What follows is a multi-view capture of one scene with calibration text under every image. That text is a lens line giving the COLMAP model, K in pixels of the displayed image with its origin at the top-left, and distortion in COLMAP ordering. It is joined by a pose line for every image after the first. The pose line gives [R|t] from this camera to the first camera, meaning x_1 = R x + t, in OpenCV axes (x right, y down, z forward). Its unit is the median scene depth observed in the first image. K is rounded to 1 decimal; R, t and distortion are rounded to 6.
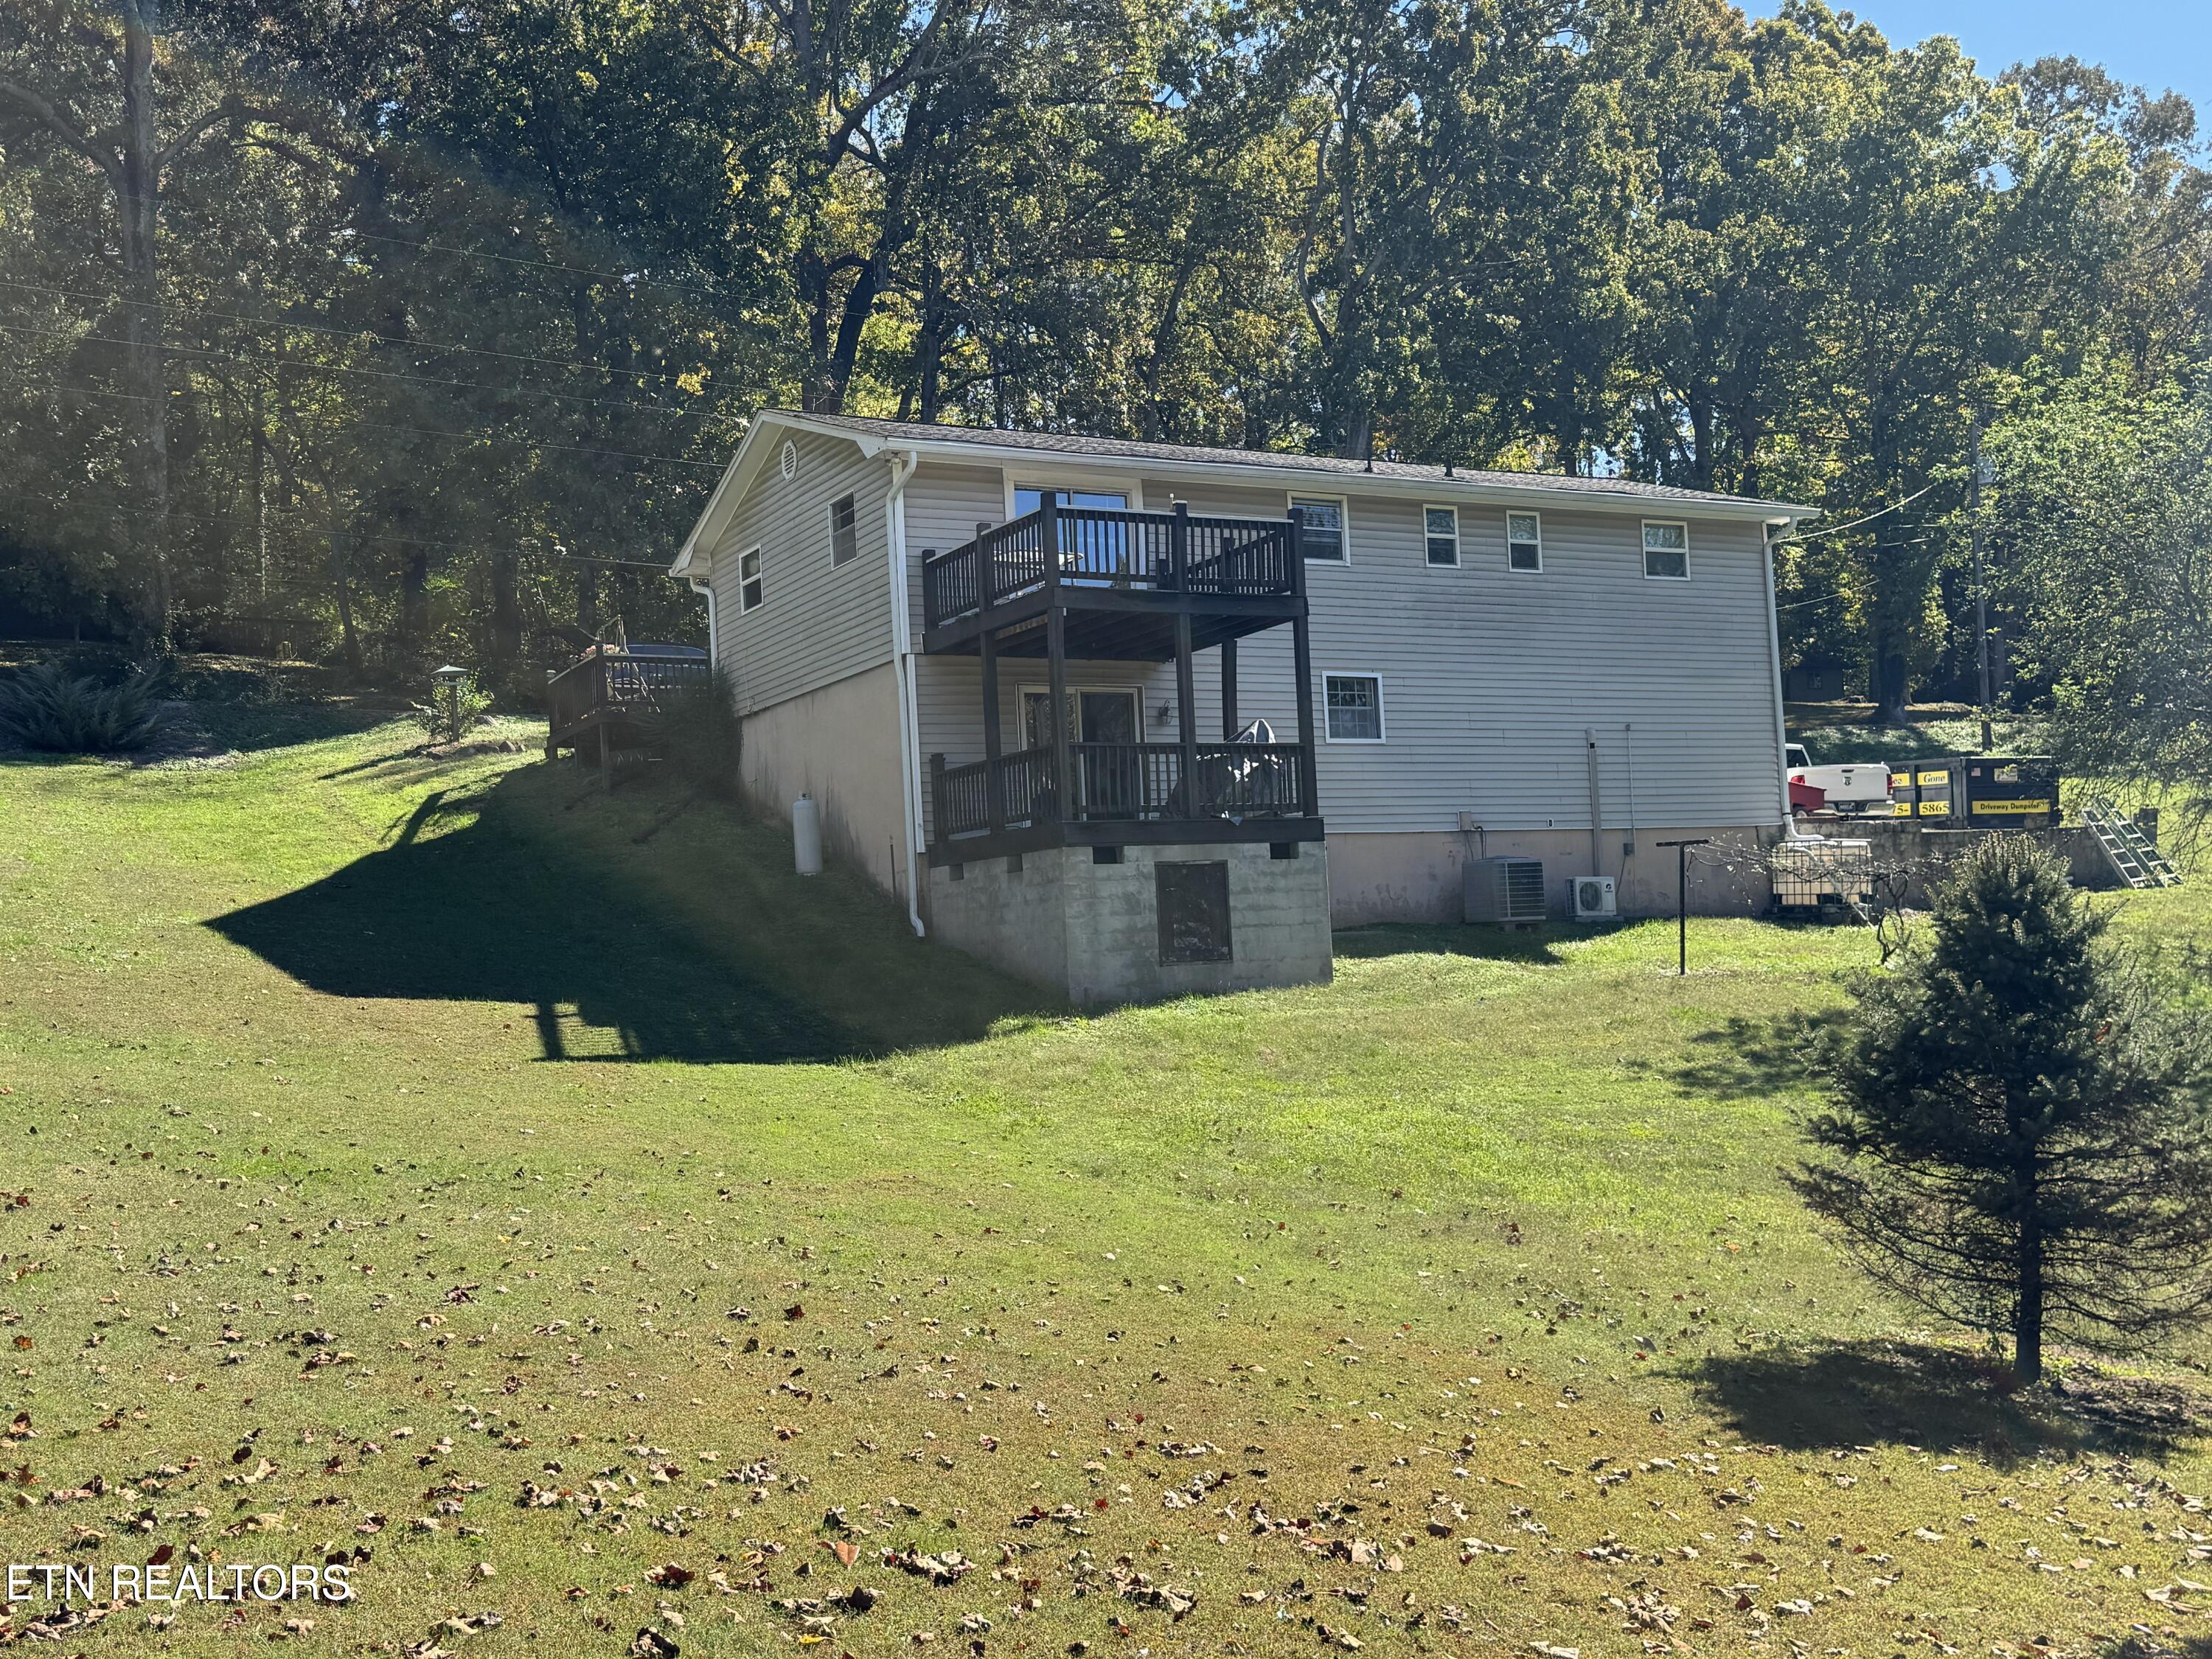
lens RADIAL K [[2178.3, 0, 1088.7], [0, 2178.3, 831.1], [0, 0, 1]] dist [0.109750, 0.000000]
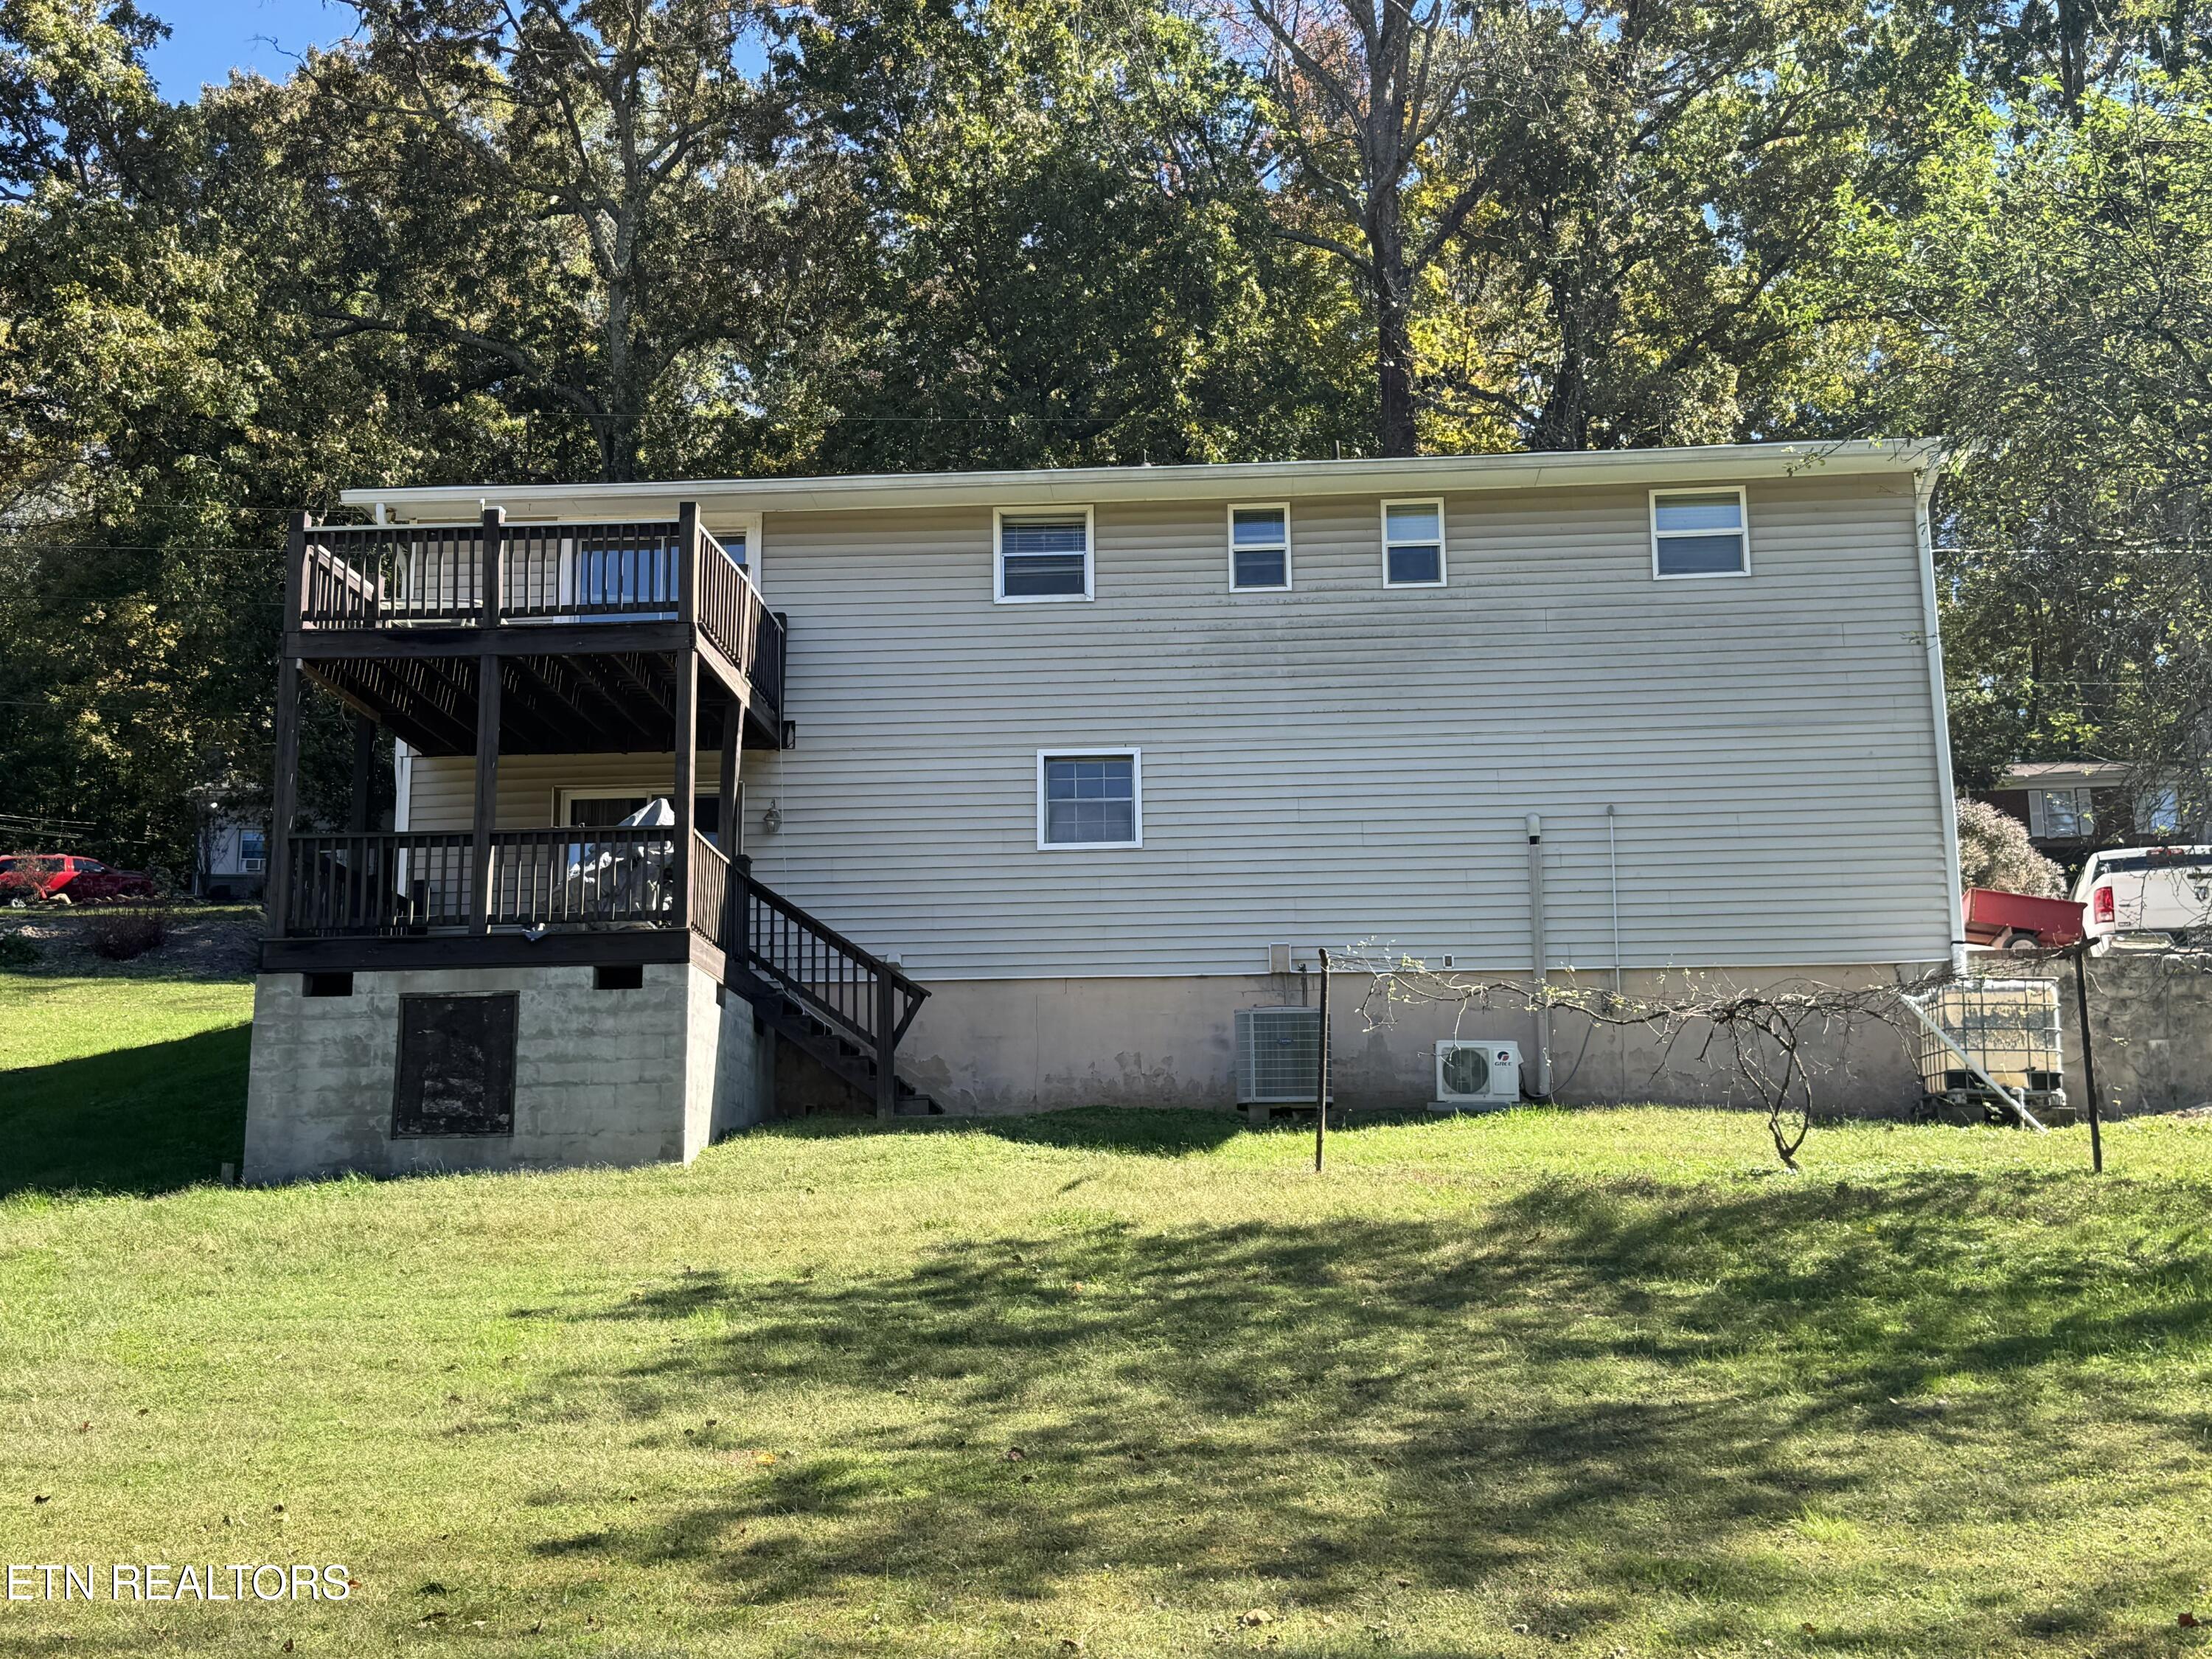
lens RADIAL K [[2407.7, 0, 1105.8], [0, 2407.7, 835.5], [0, 0, 1]] dist [0.103371, 0.000000]
pose [[0.838247, -0.069065, -0.540900, 0.562009], [0.000726, 0.992087, -0.125550, 0.053537], [0.545291, 0.104850, 0.831664, 0.380481]]
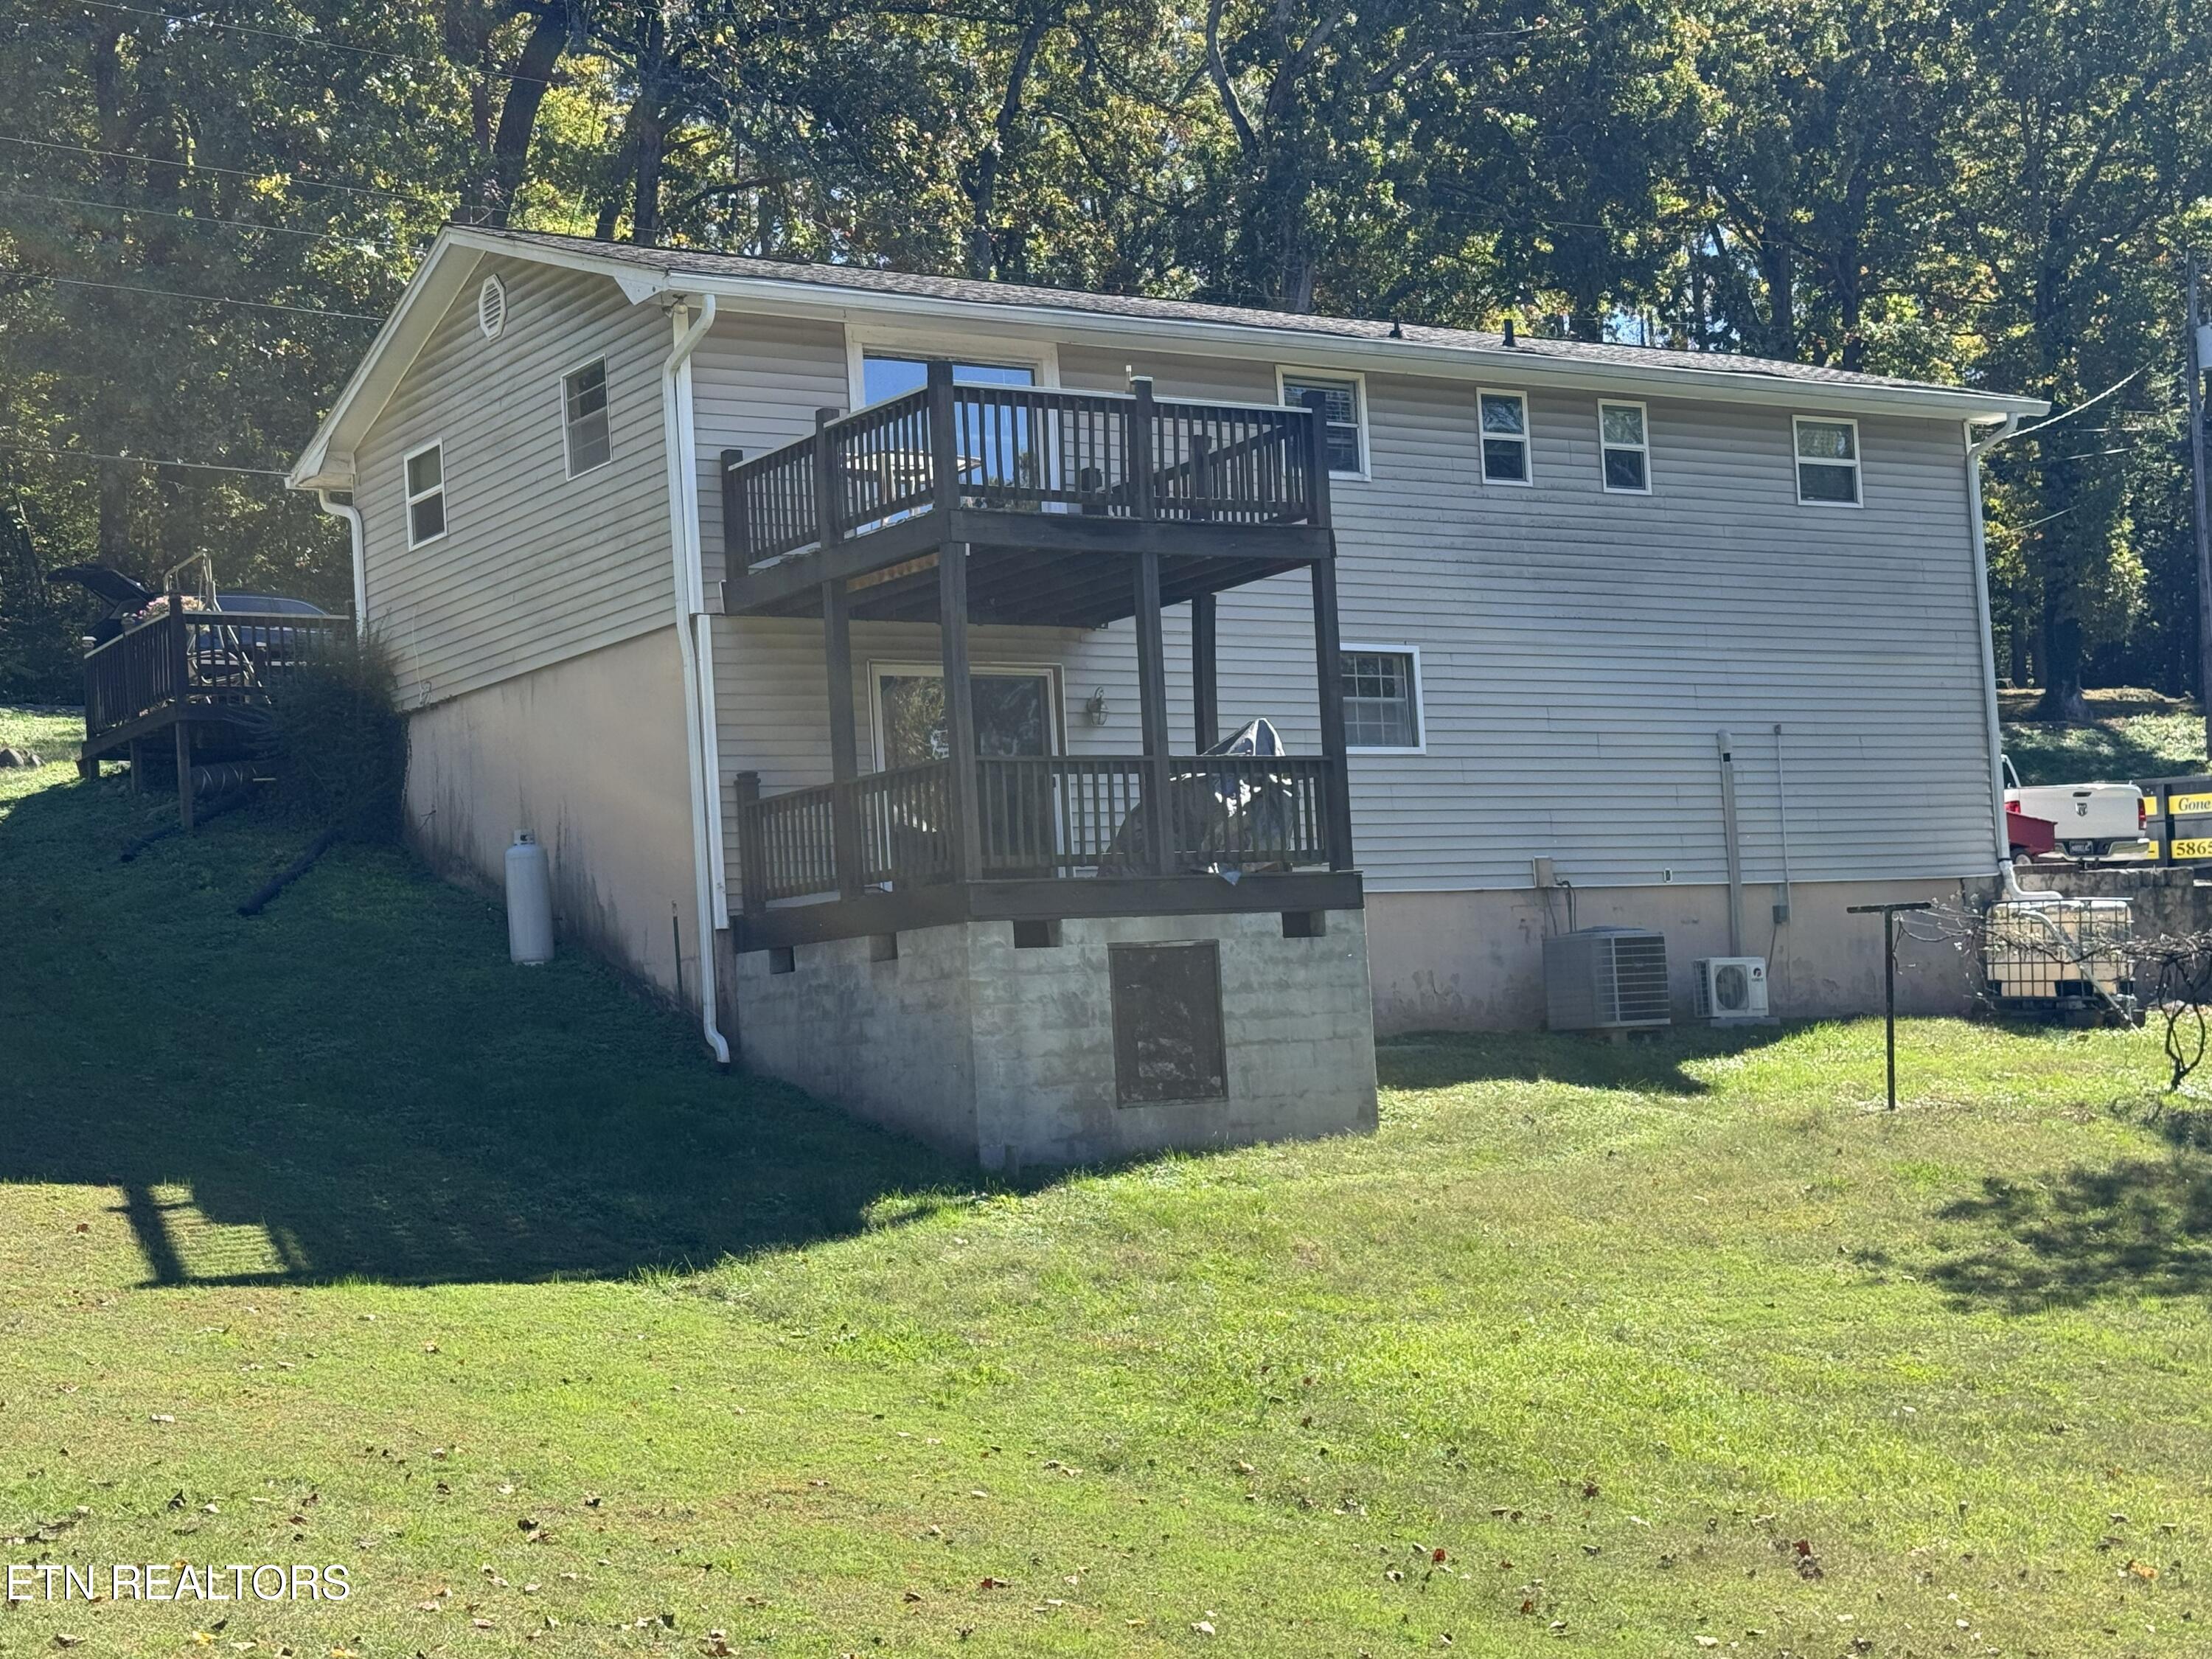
lens RADIAL K [[3237.8, 0, 1120.6], [0, 3237.8, 827.9], [0, 0, 1]] dist [0.127495, 0.000000]
pose [[0.996025, -0.002527, 0.089034, -0.042234], [0.003765, 0.999899, -0.013738, -0.005586], [-0.088990, 0.014019, 0.995934, 0.049870]]
